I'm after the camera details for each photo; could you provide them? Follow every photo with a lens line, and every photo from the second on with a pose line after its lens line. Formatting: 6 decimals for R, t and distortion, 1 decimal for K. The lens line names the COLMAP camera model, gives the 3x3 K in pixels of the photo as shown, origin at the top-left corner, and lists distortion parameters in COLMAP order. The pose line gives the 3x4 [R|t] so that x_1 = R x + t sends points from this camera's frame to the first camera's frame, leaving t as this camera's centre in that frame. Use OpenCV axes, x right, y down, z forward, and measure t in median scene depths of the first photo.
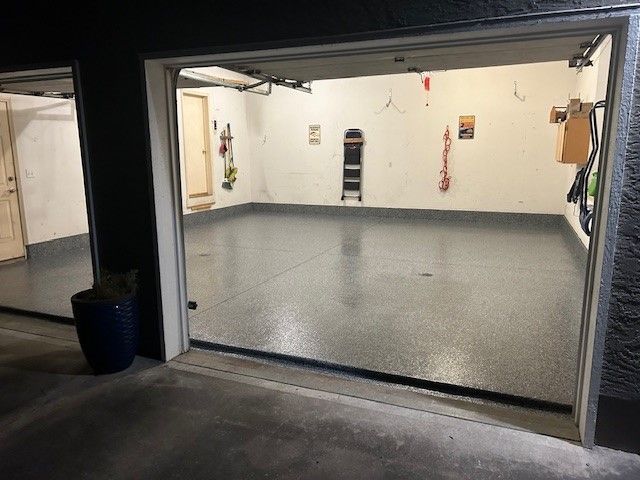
lens RADIAL K [[479.1, 0, 314.8], [0, 479.1, 235.6], [0, 0, 1]] dist [0.048446, -0.074859]
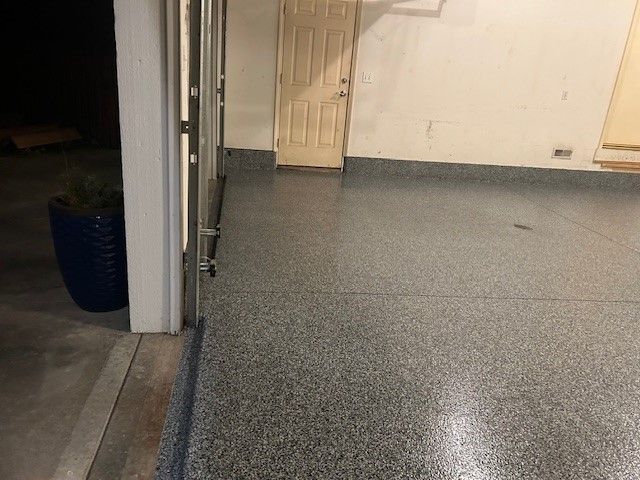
lens RADIAL K [[479.1, 0, 314.8], [0, 479.1, 235.6], [0, 0, 1]] dist [0.048446, -0.074859]
pose [[0.525274, 0.317002, -0.789681, 0.154066], [-0.231782, 0.946229, 0.225671, -0.032533], [0.818758, 0.064495, 0.570505, 0.444148]]
